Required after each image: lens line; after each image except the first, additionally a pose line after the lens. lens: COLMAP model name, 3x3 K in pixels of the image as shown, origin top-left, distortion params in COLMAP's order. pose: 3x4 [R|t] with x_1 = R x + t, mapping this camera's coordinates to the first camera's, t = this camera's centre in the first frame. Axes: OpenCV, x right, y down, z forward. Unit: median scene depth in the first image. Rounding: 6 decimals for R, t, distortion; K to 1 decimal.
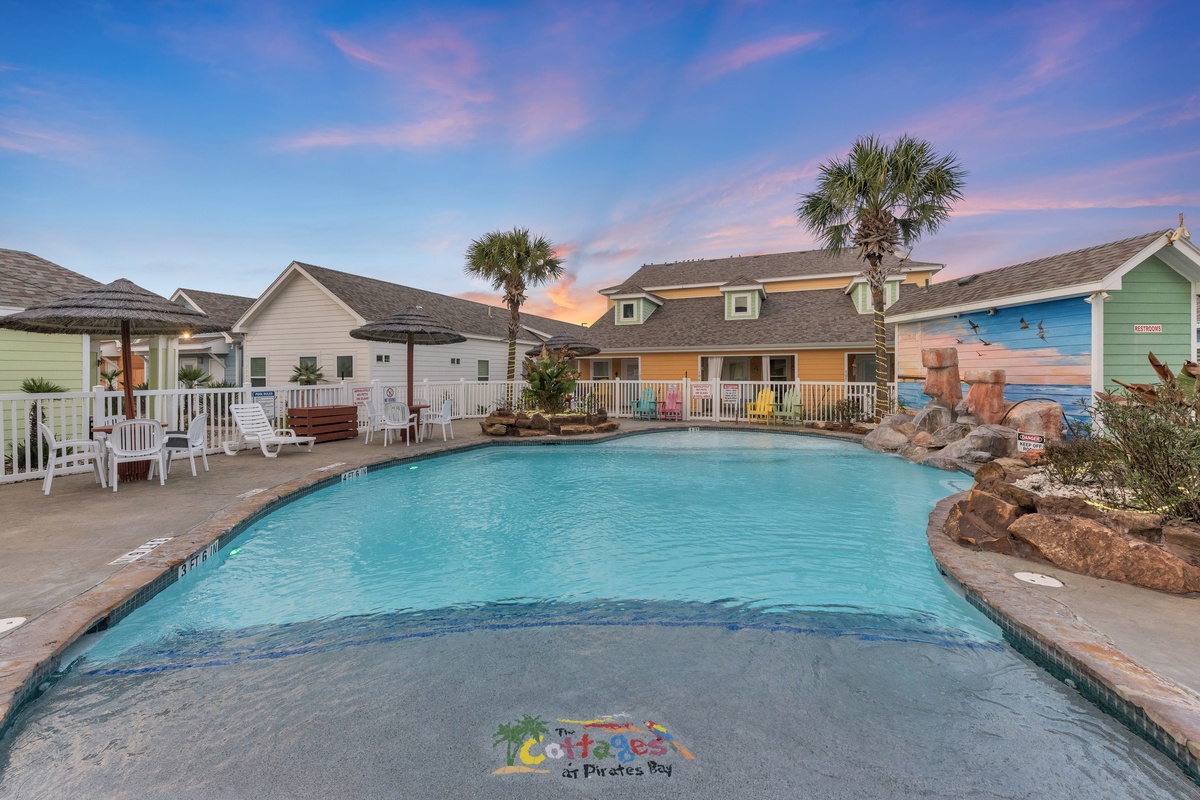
lens RADIAL K [[486.7, 0, 588.0], [0, 486.7, 377.7], [0, 0, 1]] dist [0.002380, 0.000402]
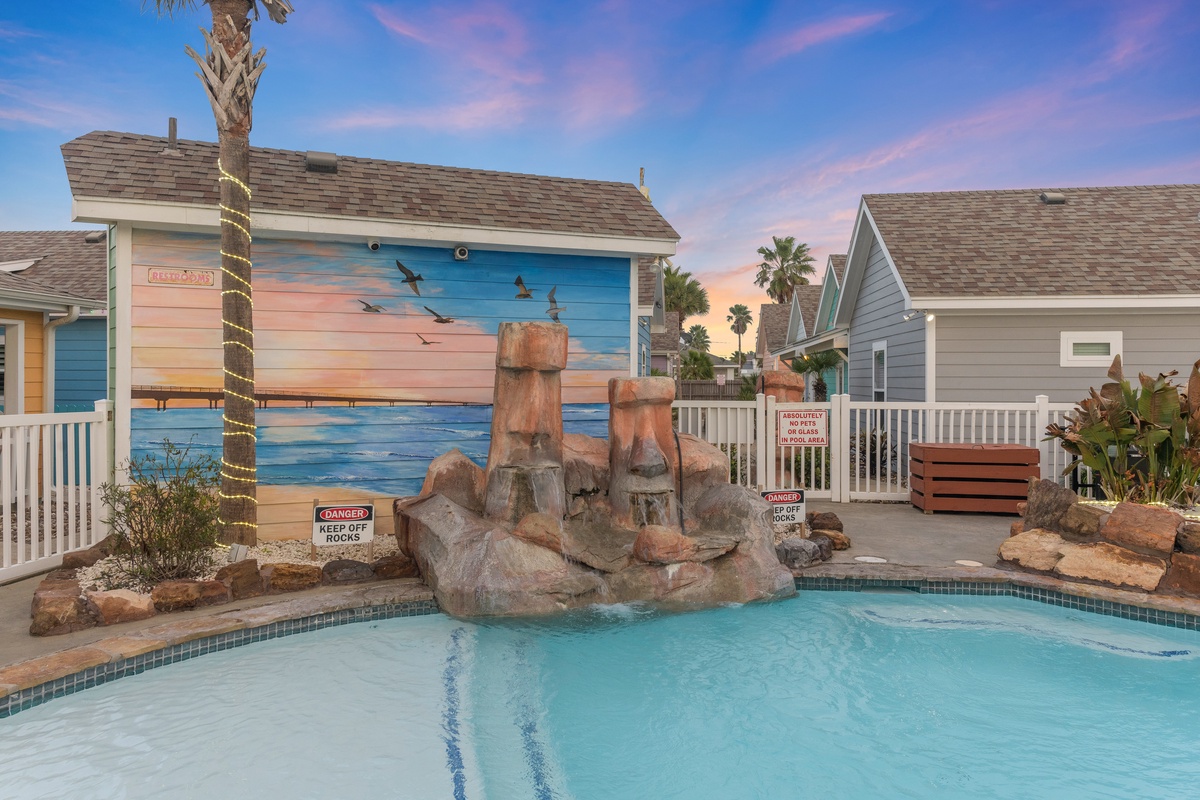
lens RADIAL K [[794.5, 0, 599.9], [0, 794.5, 388.4], [0, 0, 1]] dist [0.031187, -0.001343]
pose [[-0.273009, -0.006473, 0.961990, 0.046741], [0.005386, 0.999951, 0.008257, -0.008749], [-0.961996, 0.007435, -0.272961, 1.002032]]
